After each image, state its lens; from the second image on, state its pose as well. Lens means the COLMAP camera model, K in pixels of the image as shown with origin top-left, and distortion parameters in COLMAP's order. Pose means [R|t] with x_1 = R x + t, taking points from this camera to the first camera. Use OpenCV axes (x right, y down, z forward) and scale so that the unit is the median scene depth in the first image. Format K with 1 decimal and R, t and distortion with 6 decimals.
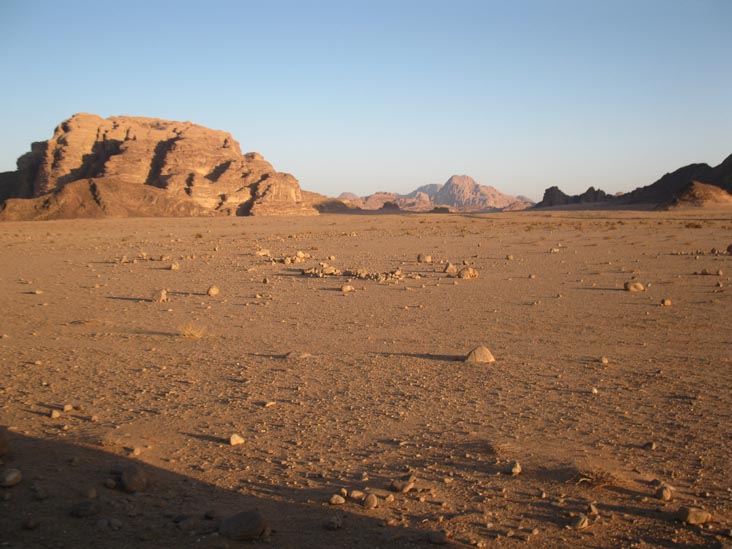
lens RADIAL K [[777.6, 0, 366.0], [0, 777.6, 274.5], [0, 0, 1]] dist [-0.148911, 0.009582]
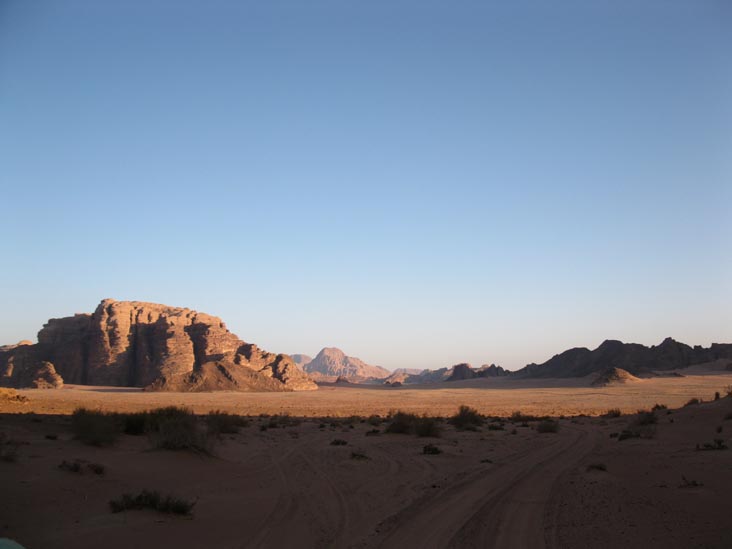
lens RADIAL K [[767.4, 0, 366.0], [0, 767.4, 274.5], [0, 0, 1]] dist [-0.133974, 0.011060]
pose [[0.975965, 0.035982, 0.214937, -0.236706], [0.011015, 0.976870, -0.213552, 0.011545], [-0.217650, 0.210786, 0.952994, -0.249995]]
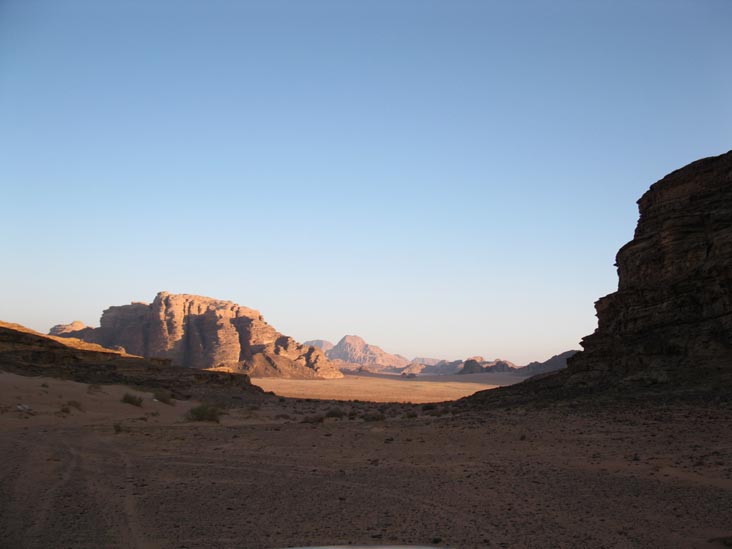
lens RADIAL K [[777.6, 0, 366.0], [0, 777.6, 274.5], [0, 0, 1]] dist [-0.148911, 0.009582]
pose [[0.979653, 0.070944, 0.187744, -0.281953], [-0.033892, 0.980485, -0.193650, 0.017876], [-0.197818, 0.183347, 0.962939, -0.444560]]
